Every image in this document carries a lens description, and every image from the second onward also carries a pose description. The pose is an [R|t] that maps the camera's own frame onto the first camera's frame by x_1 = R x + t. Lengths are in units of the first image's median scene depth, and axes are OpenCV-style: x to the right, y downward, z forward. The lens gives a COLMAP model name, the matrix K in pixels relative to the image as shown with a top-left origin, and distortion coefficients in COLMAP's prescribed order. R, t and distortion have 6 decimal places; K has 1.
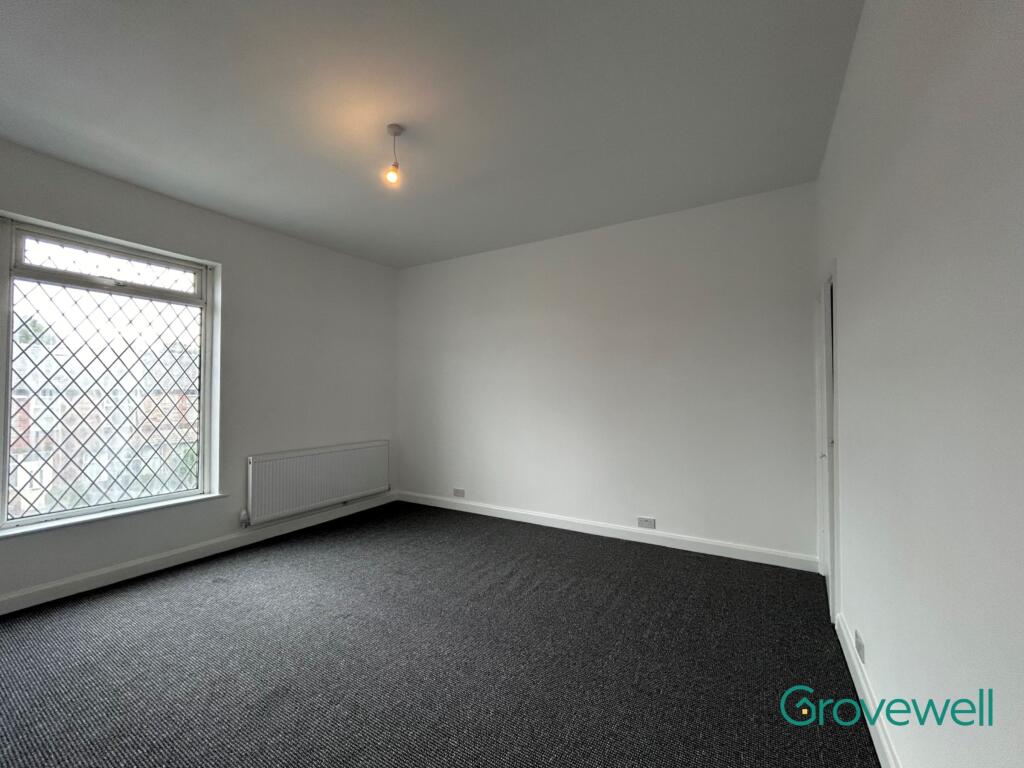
lens RADIAL K [[413.3, 0, 509.5], [0, 413.3, 385.9], [0, 0, 1]] dist [-0.003518, 0.000285]
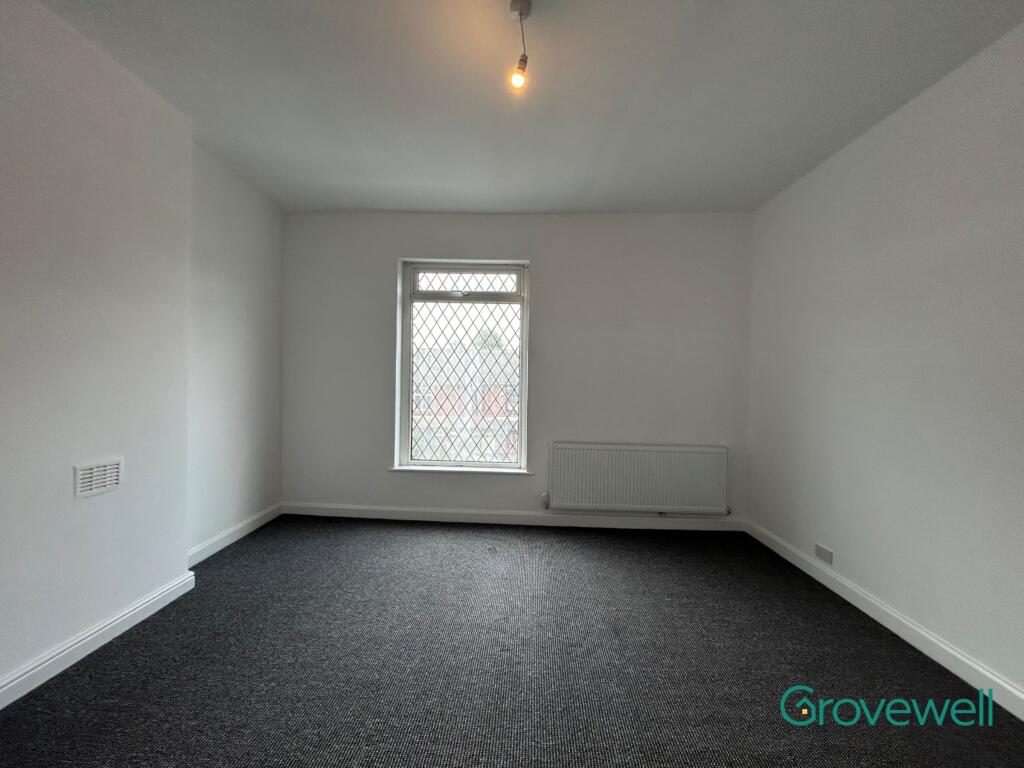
lens RADIAL K [[413.3, 0, 509.5], [0, 413.3, 385.9], [0, 0, 1]] dist [-0.003518, 0.000285]
pose [[0.489607, 0.031630, -0.871369, 0.234598], [-0.004861, 0.999425, 0.033547, -0.003523], [0.871930, -0.012190, 0.489479, 0.439278]]
